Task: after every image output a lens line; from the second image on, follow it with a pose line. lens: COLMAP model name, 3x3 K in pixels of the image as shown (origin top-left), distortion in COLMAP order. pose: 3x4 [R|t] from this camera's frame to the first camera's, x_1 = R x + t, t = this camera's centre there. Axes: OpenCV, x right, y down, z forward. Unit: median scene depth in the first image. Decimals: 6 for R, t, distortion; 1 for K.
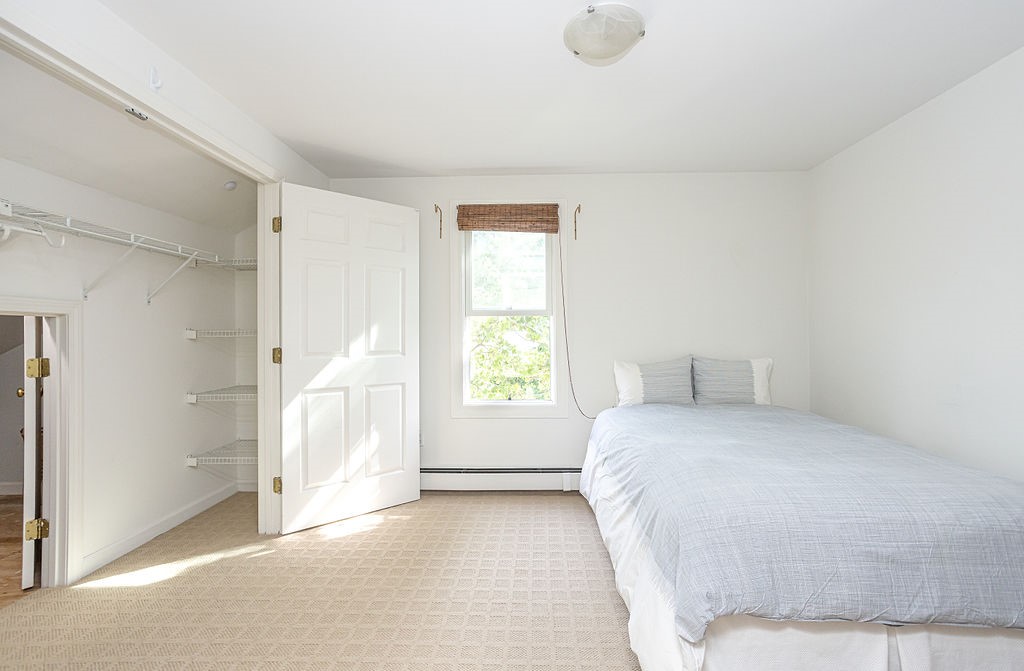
lens RADIAL K [[497.4, 0, 510.8], [0, 497.4, 341.2], [0, 0, 1]] dist [0.020035, 0.000489]
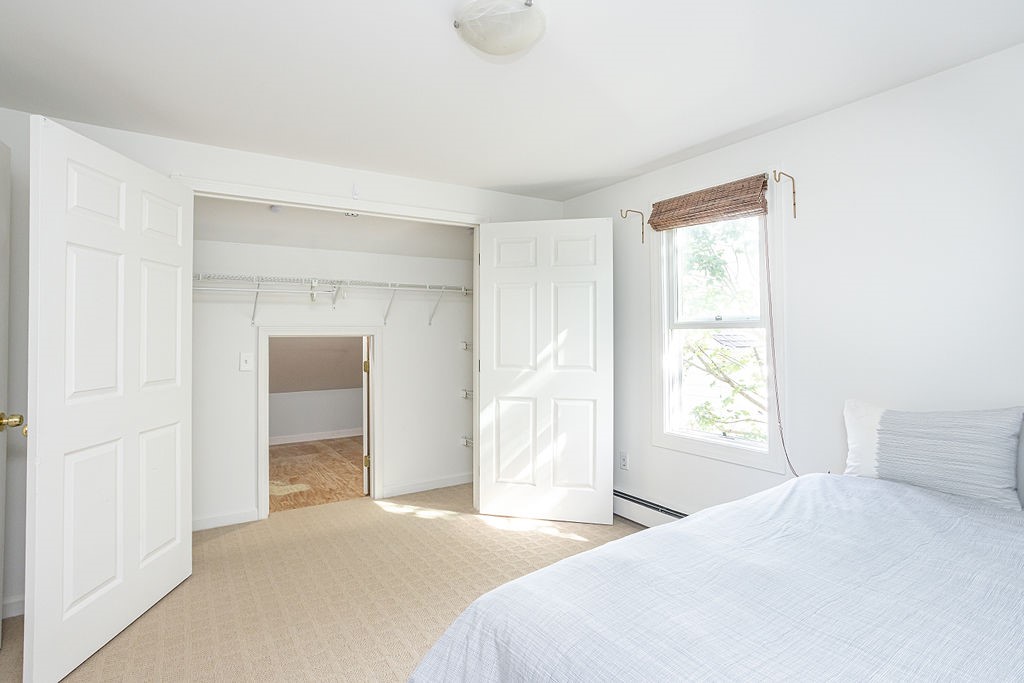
lens RADIAL K [[538.7, 0, 511.2], [0, 538.7, 331.1], [0, 0, 1]] dist [-0.015719, 0.003796]
pose [[0.551399, 0.002289, -0.834239, 0.571079], [-0.007949, 0.999965, -0.002511, -0.046161], [0.834204, 0.008016, 0.551398, 0.283894]]
